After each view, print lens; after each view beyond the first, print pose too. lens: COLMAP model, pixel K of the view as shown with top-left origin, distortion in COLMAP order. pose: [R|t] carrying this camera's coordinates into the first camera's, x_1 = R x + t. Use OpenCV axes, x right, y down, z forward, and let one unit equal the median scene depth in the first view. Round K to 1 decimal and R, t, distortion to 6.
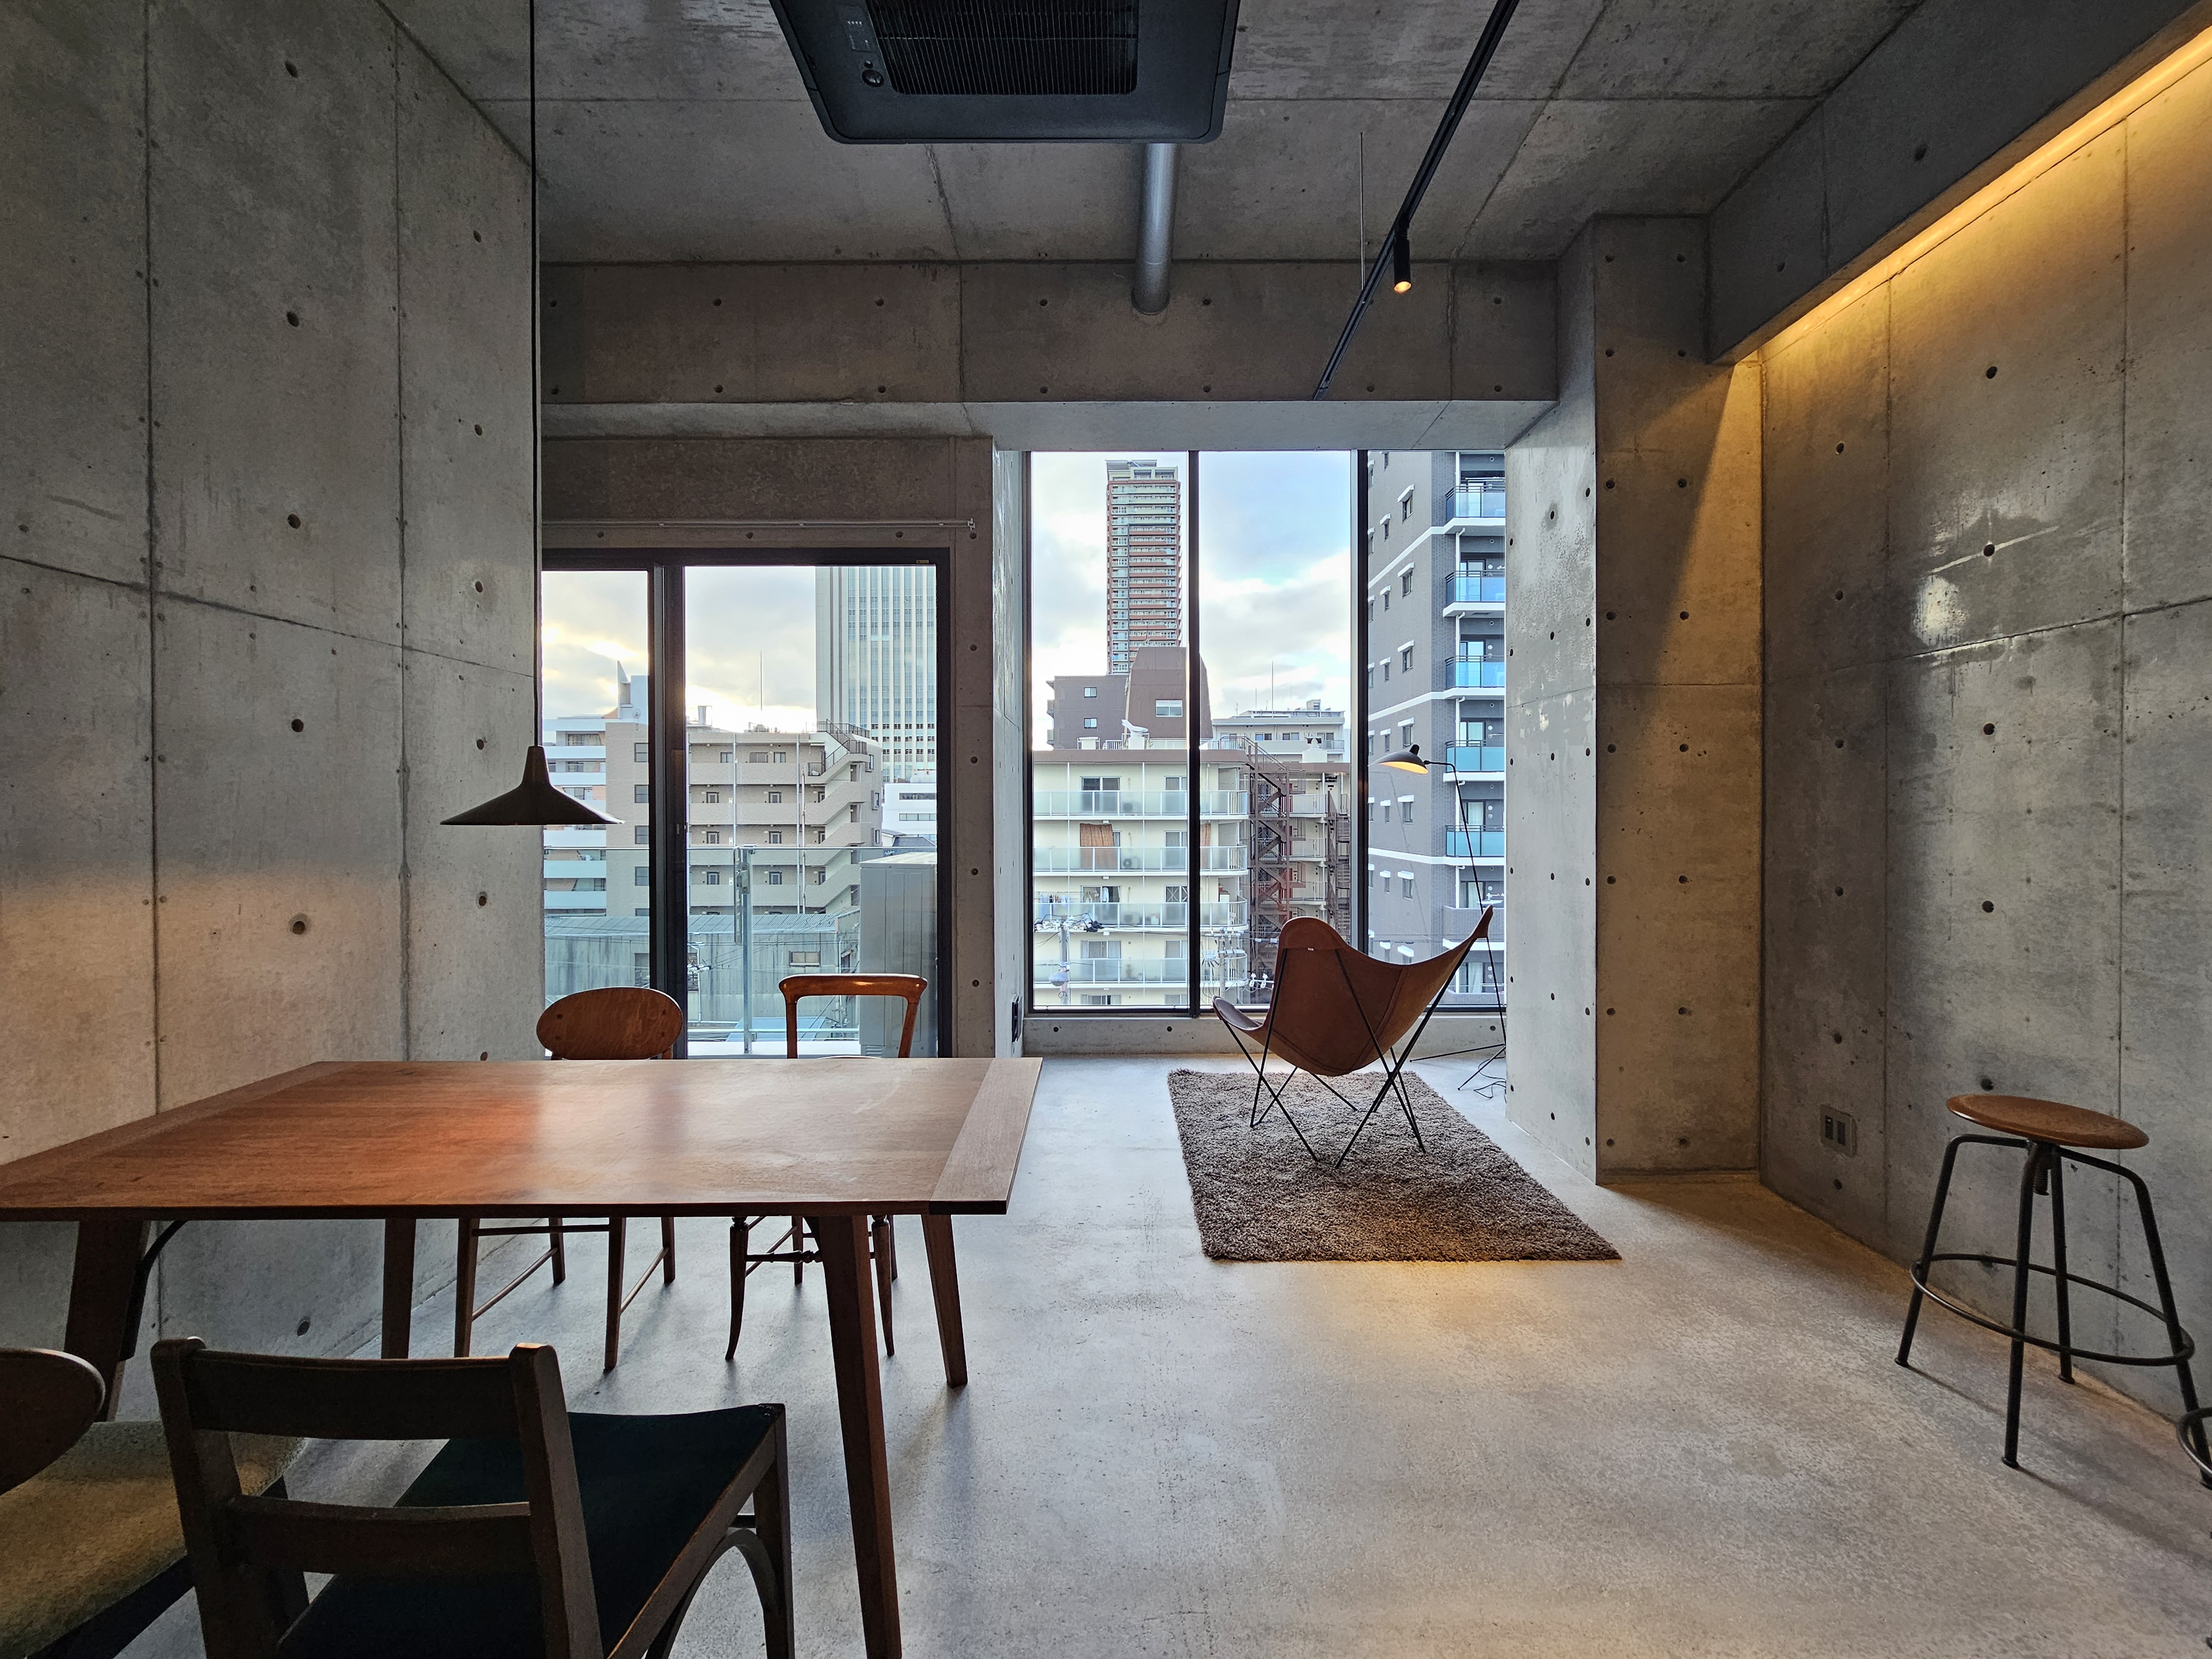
lens RADIAL K [[917.3, 0, 1114.2], [0, 917.3, 818.0], [0, 0, 1]] dist [-0.001791, -0.000298]
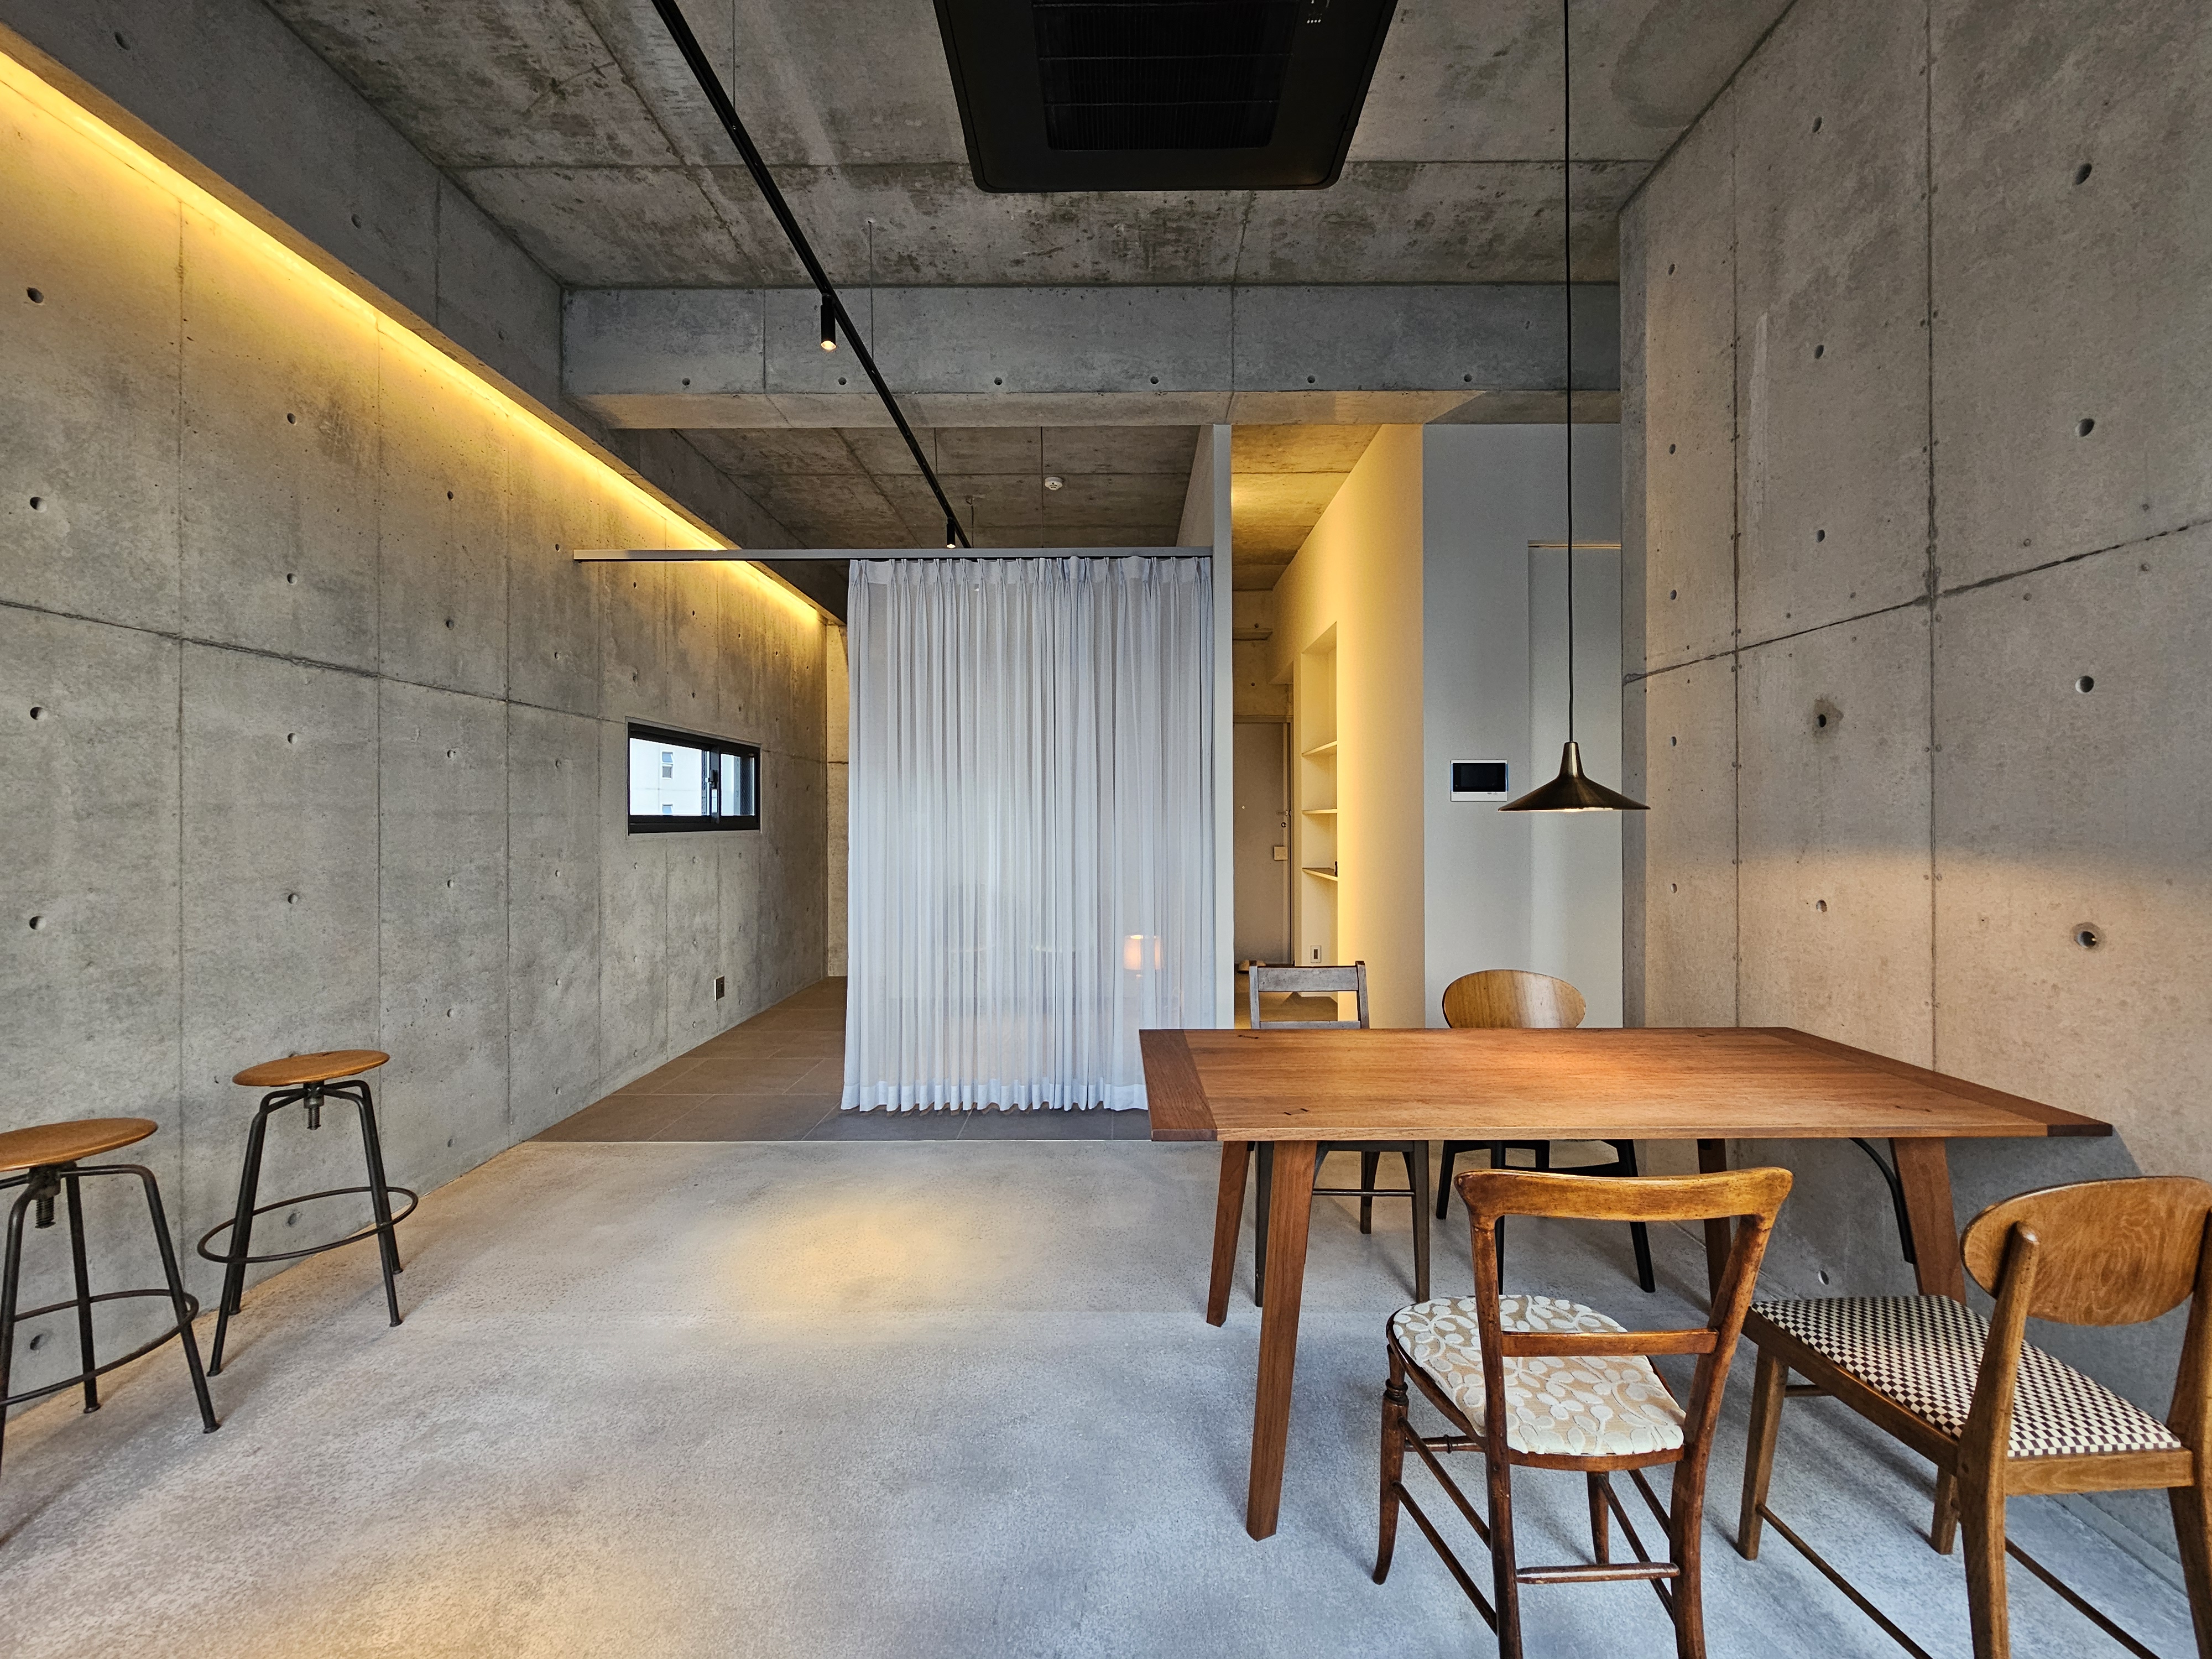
lens RADIAL K [[917.3, 0, 1114.2], [0, 917.3, 818.0], [0, 0, 1]] dist [-0.001791, -0.000298]
pose [[-0.999927, 0.011998, 0.001717, -0.055666], [0.012012, 0.999893, 0.008361, -0.002621], [-0.001616, 0.008381, -0.999964, 1.975015]]
